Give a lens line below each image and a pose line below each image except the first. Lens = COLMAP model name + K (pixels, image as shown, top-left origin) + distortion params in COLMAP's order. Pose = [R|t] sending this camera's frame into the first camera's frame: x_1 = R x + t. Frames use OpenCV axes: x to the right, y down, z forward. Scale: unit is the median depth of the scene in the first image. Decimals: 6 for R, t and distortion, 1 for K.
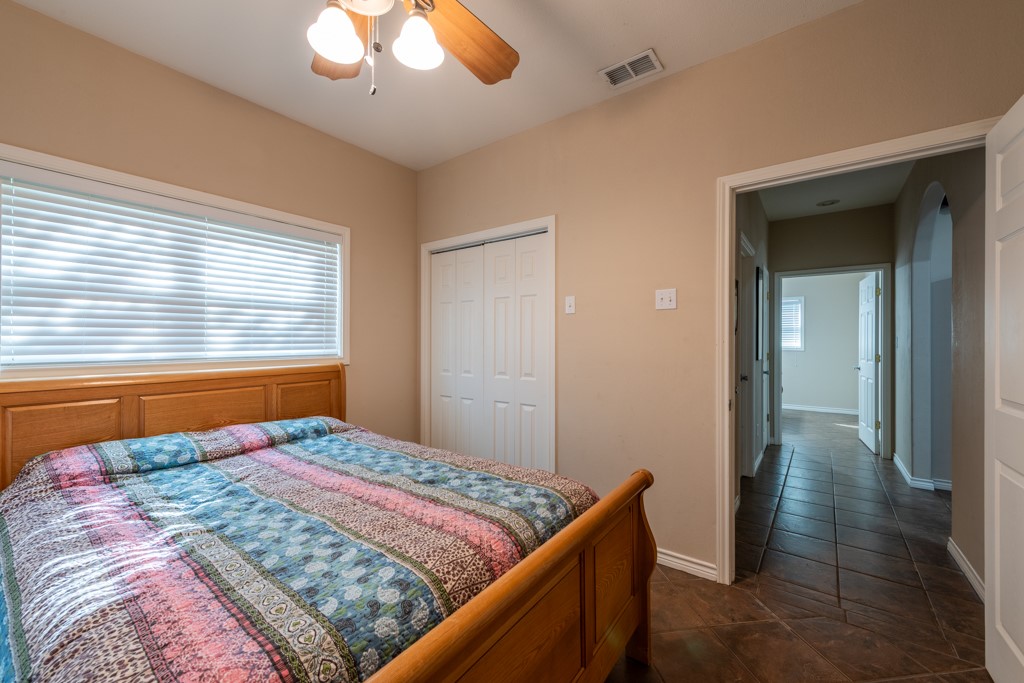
lens RADIAL K [[410.4, 0, 514.4], [0, 410.4, 340.3], [0, 0, 1]] dist [0.002894, 0.000103]
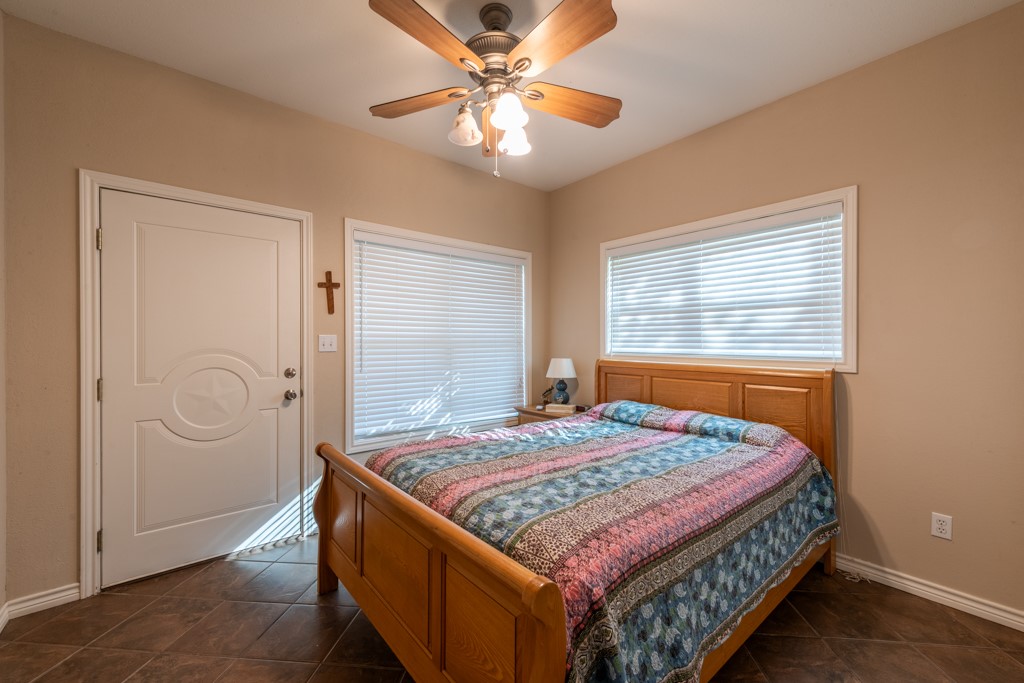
lens RADIAL K [[410.4, 0, 514.8], [0, 410.4, 341.6], [0, 0, 1]] dist [0.002894, 0.000103]
pose [[-0.242124, 0.006287, -0.970225, 0.586256], [0.003070, 0.999979, 0.005714, -0.003371], [0.970240, -0.001595, -0.242139, 0.760585]]
